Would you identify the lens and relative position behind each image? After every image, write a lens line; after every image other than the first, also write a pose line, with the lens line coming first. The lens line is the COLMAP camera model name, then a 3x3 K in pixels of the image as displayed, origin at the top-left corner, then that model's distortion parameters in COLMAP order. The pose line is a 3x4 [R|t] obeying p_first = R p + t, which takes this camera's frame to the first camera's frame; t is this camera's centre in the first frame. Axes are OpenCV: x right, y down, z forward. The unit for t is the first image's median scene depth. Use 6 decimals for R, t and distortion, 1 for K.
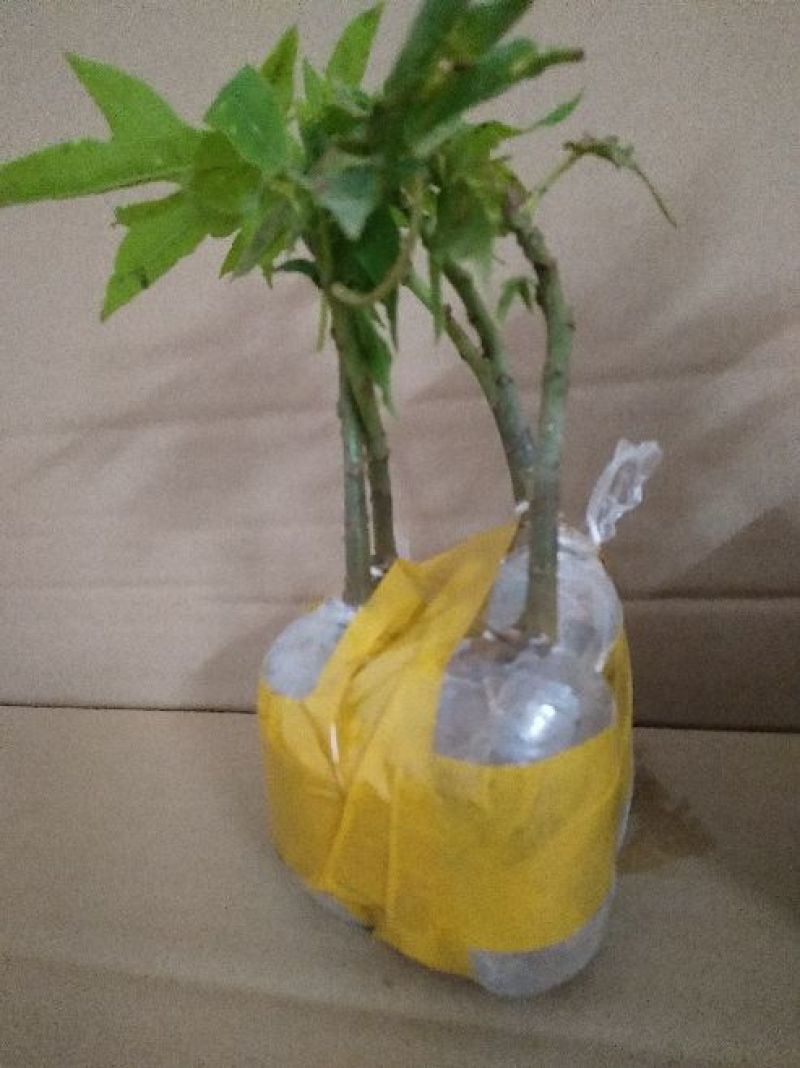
lens RADIAL K [[871.4, 0, 400.0], [0, 871.4, 534.0], [0, 0, 1]] dist [0.109613, -0.189728]
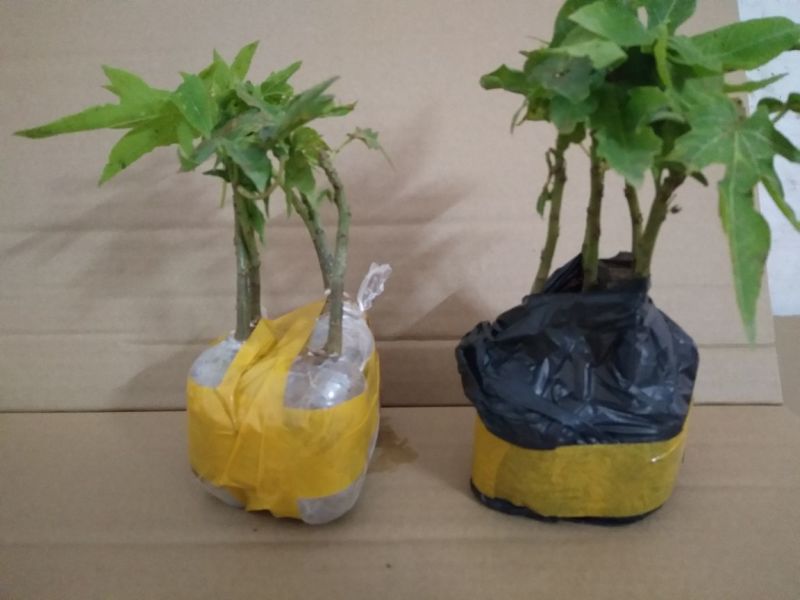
lens RADIAL K [[644.0, 0, 400.0], [0, 644.0, 300.0], [0, 0, 1]] dist [0.106711, -0.184896]
pose [[0.970097, 0.016258, 0.242174, -0.064892], [-0.015905, 0.999868, -0.003414, -0.011929], [-0.242197, -0.000540, 0.970227, -0.544419]]
